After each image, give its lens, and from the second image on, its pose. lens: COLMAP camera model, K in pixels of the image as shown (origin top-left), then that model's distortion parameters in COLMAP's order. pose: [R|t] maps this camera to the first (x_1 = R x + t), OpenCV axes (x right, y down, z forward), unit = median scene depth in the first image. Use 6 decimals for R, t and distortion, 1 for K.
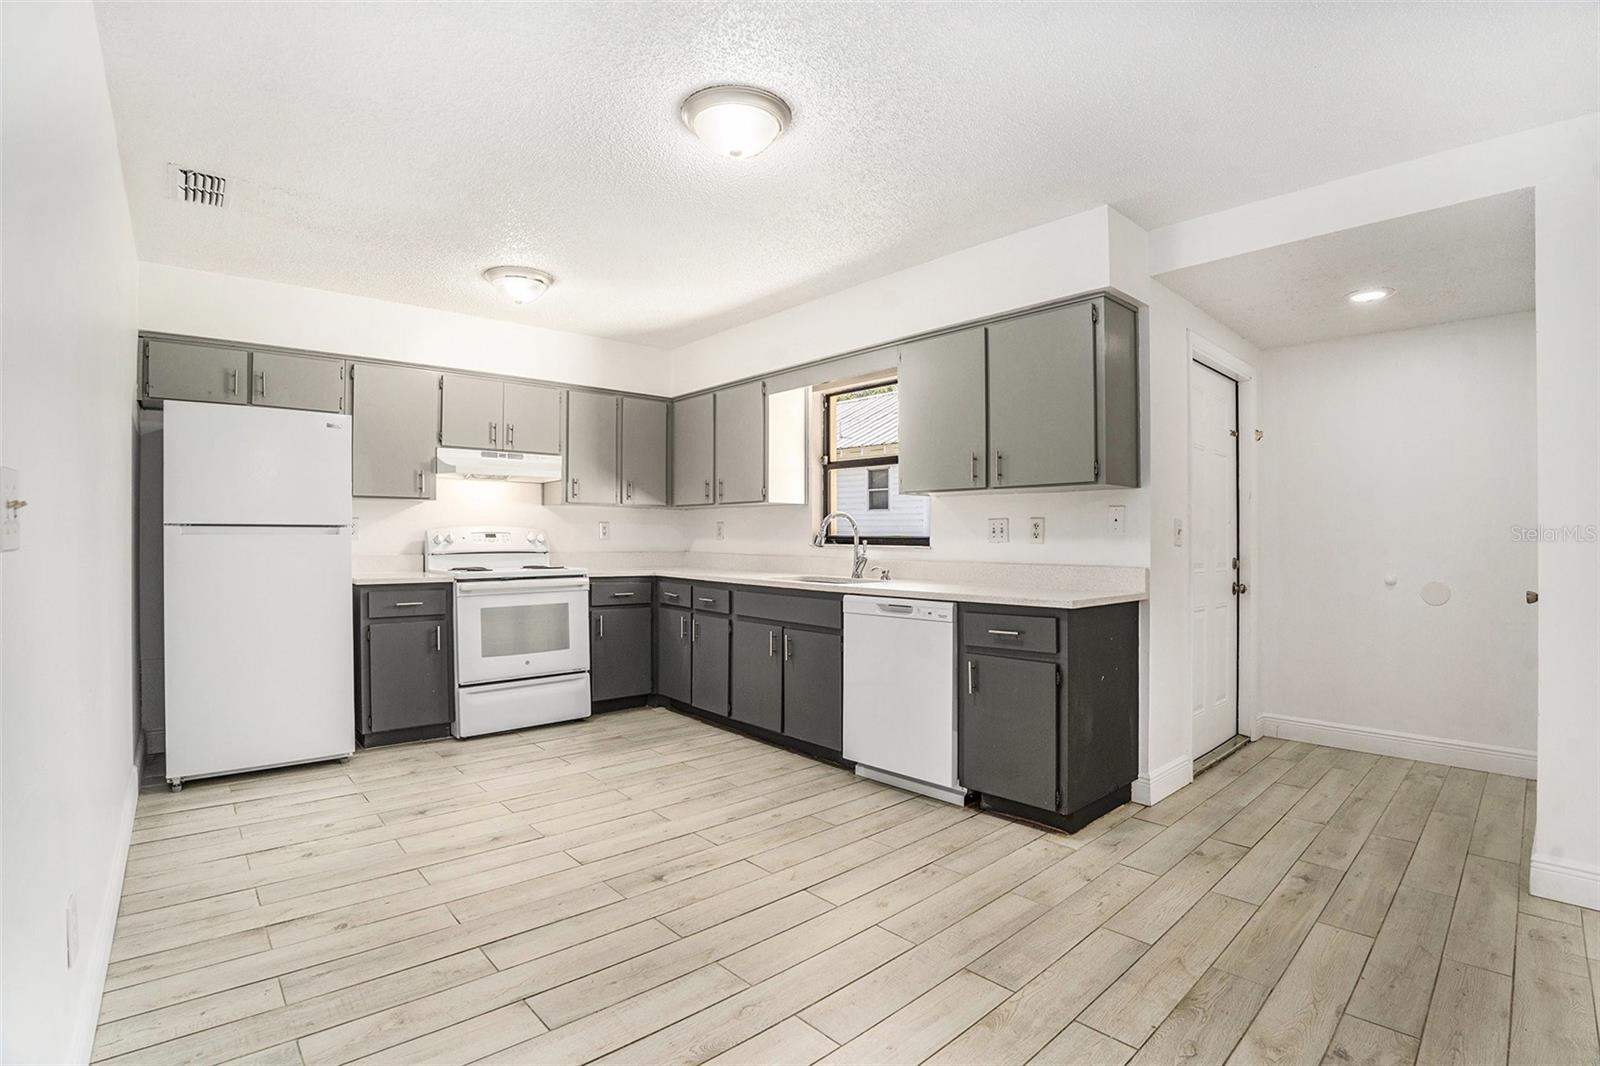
lens RADIAL K [[722.8, 0, 823.3], [0, 722.8, 553.7], [0, 0, 1]] dist [-0.052860, 0.000190]
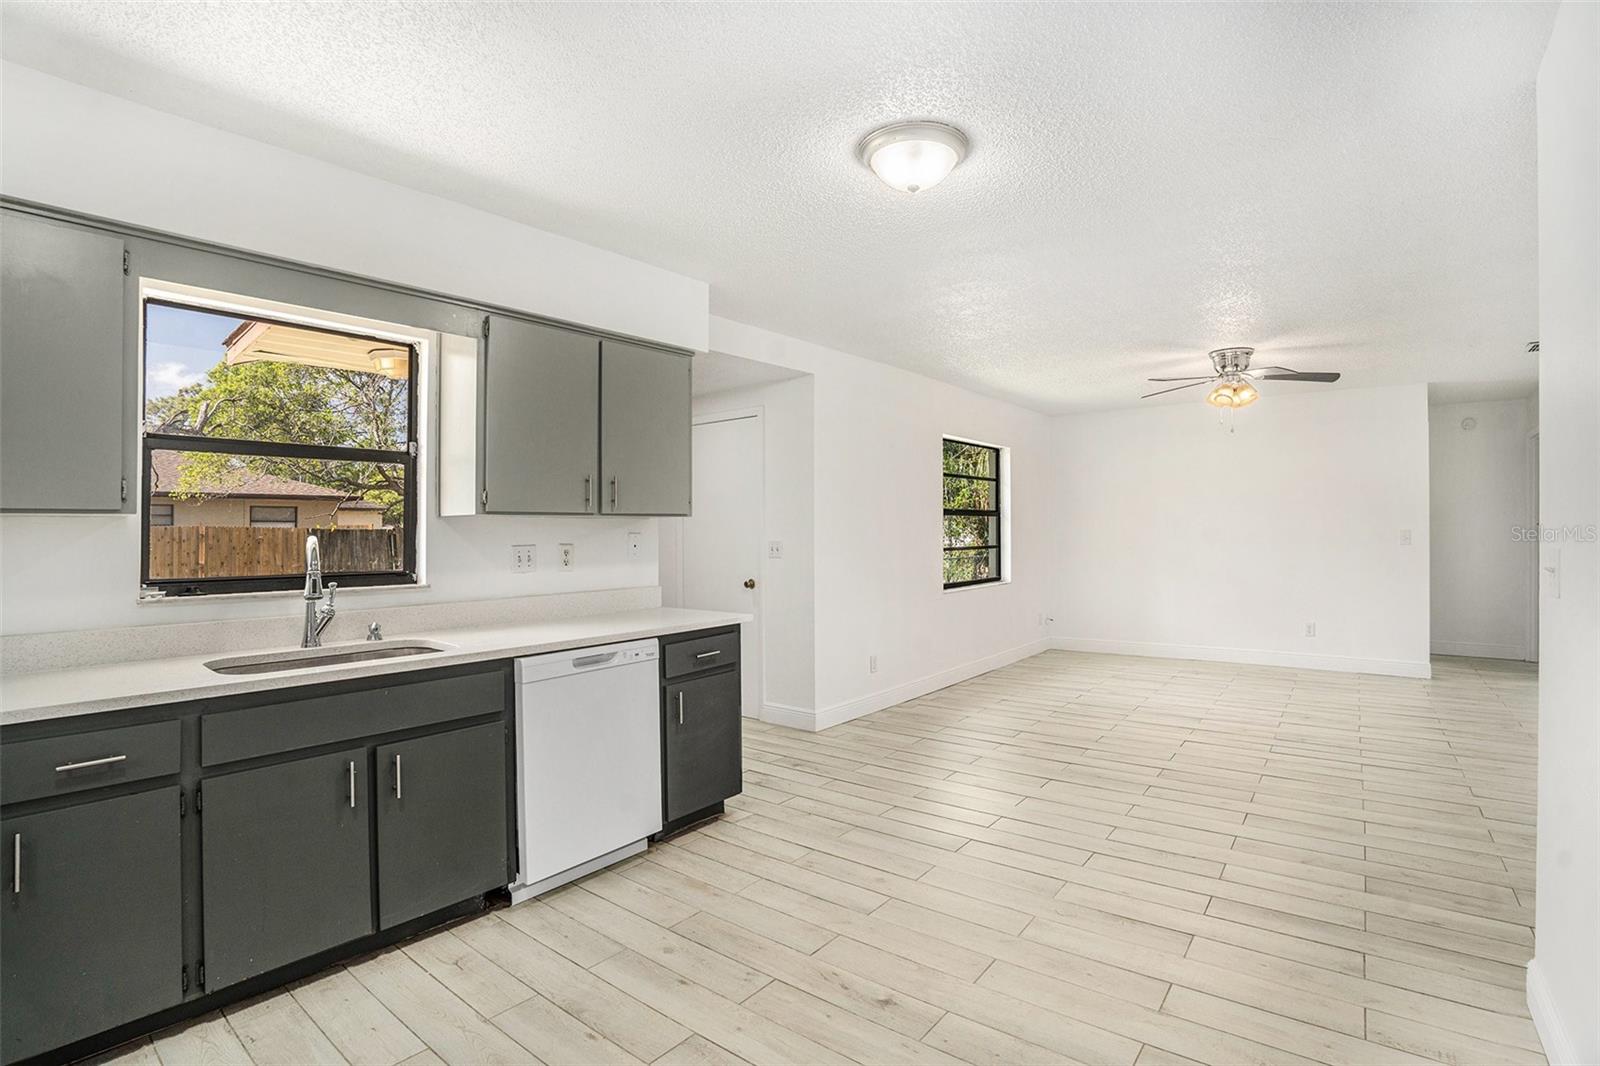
lens RADIAL K [[764.1, 0, 791.9], [0, 764.1, 555.0], [0, 0, 1]] dist [-0.078331, 0.000259]
pose [[-0.114864, -0.031003, 0.992897, -0.622923], [0.029034, 0.998981, 0.034552, -0.052550], [-0.992957, 0.032796, -0.113847, 0.700246]]
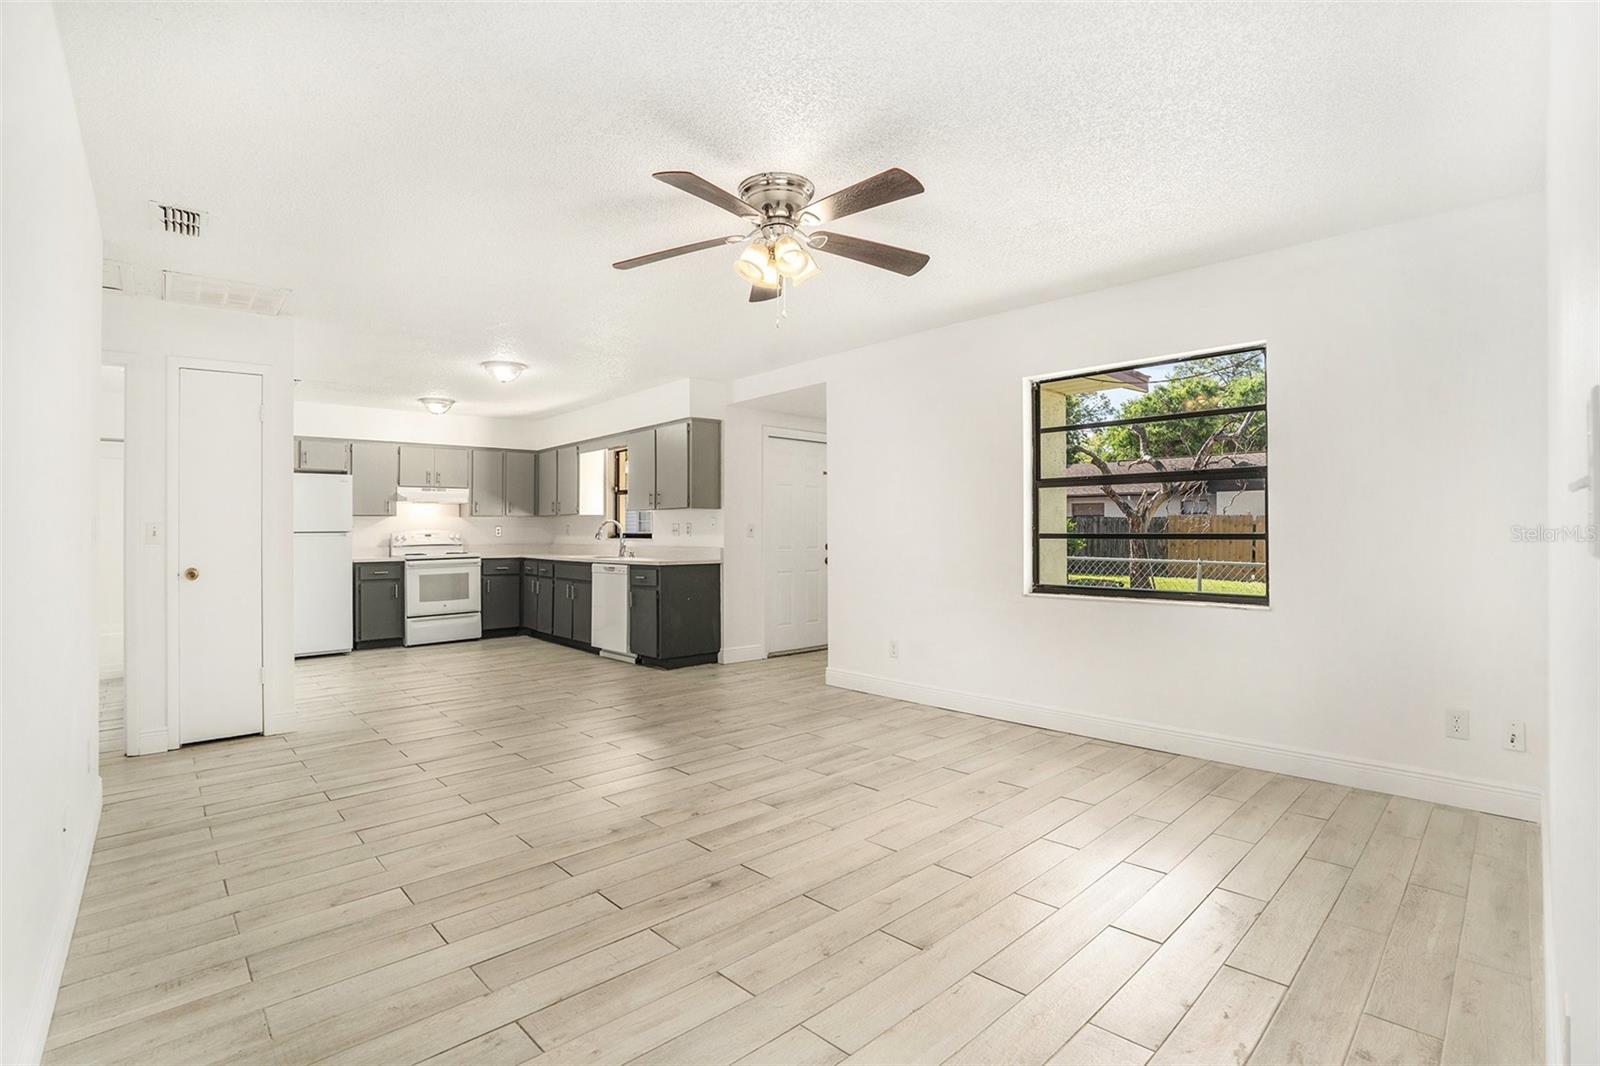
lens RADIAL K [[741.9, 0, 794.7], [0, 741.9, 530.1], [0, 0, 1]] dist [-0.072465, 0.000768]
pose [[0.999443, -0.012985, -0.030758, 0.546579], [0.012202, 0.999600, -0.025510, 0.020089], [0.031077, 0.025120, 0.999201, -0.846225]]
